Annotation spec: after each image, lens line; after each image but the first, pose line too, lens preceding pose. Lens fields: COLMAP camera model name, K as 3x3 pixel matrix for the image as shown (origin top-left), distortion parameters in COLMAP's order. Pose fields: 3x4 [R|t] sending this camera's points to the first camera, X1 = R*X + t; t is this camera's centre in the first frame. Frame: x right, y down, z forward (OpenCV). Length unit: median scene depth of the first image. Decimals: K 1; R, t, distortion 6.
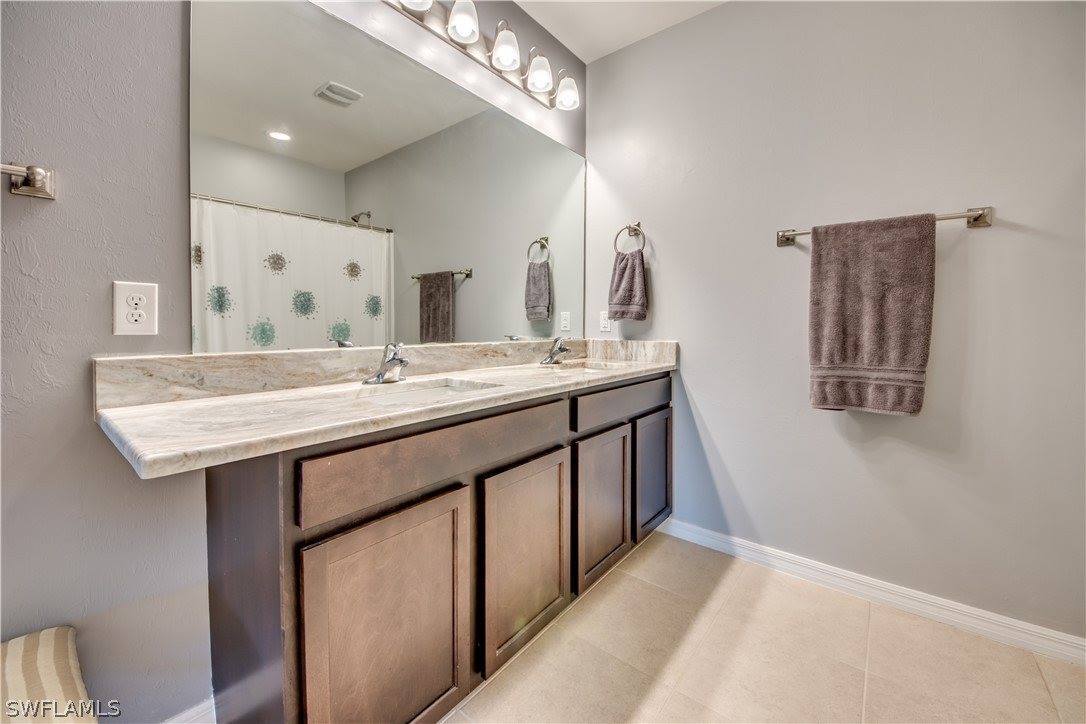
lens RADIAL K [[417.5, 0, 515.3], [0, 417.5, 326.8], [0, 0, 1]] dist [0.013862, -0.000227]
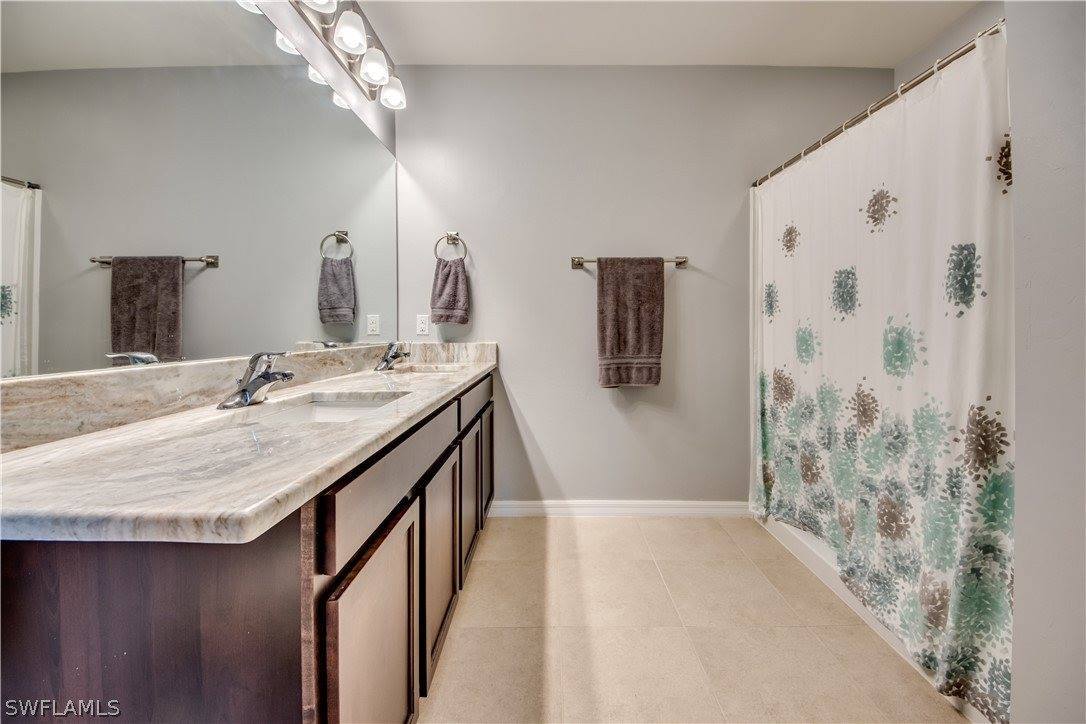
lens RADIAL K [[425.8, 0, 543.4], [0, 425.8, 317.1], [0, 0, 1]] dist [0.001647, -0.000106]
pose [[0.770017, 0.012519, 0.637900, -0.274713], [0.007221, 0.999572, -0.028334, -0.000943], [-0.637982, 0.026424, 0.769598, 0.031573]]
